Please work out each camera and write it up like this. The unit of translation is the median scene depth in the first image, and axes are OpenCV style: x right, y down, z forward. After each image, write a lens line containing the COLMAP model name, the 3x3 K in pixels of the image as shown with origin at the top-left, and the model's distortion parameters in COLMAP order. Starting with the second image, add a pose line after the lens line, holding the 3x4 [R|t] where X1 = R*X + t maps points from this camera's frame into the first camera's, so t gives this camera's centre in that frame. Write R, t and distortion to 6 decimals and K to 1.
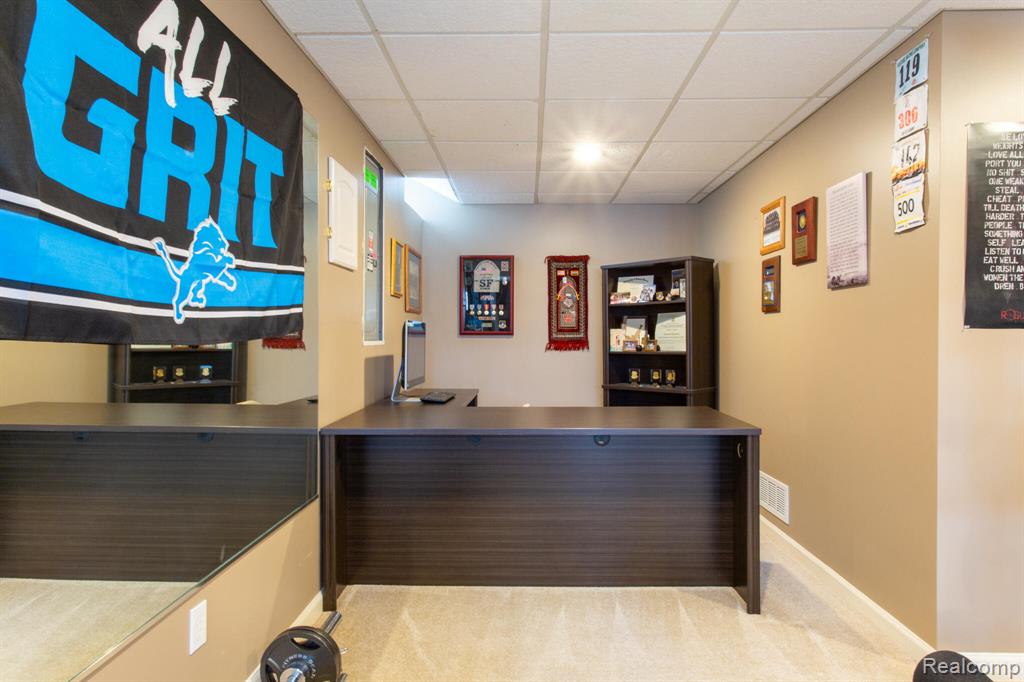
lens RADIAL K [[587.6, 0, 514.2], [0, 587.6, 335.0], [0, 0, 1]] dist [0.004217, 0.000703]
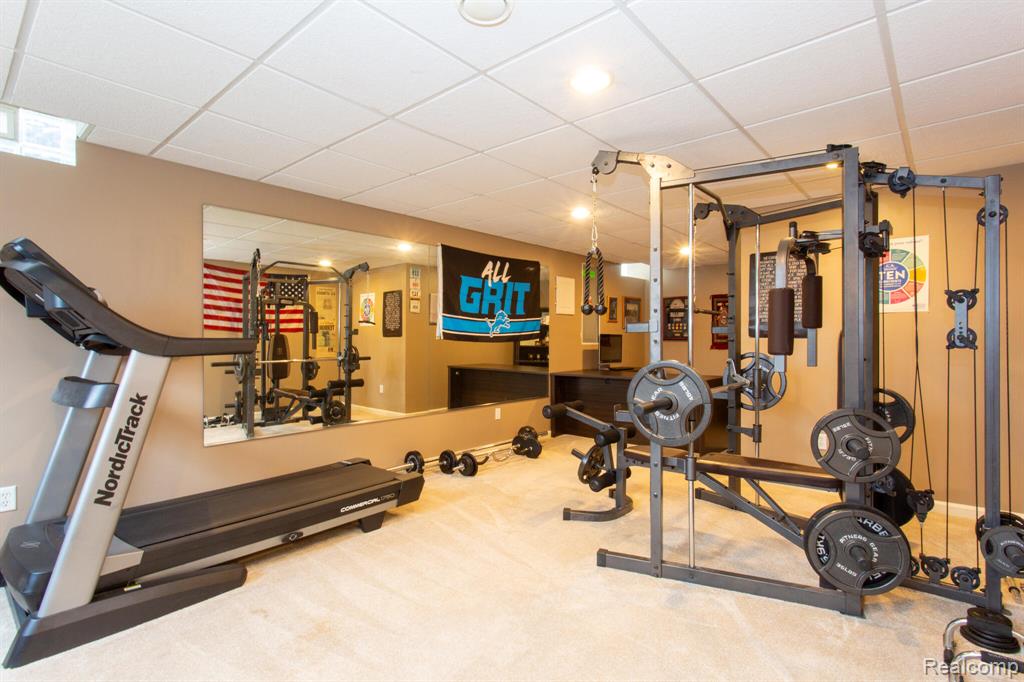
lens RADIAL K [[476.7, 0, 512.7], [0, 476.7, 340.6], [0, 0, 1]] dist [0.004551, 0.000202]
pose [[0.750471, -0.000717, -0.660903, 1.735124], [-0.000556, 0.999998, -0.001716, 0.010978], [0.660904, 0.001656, 0.750469, -1.416375]]
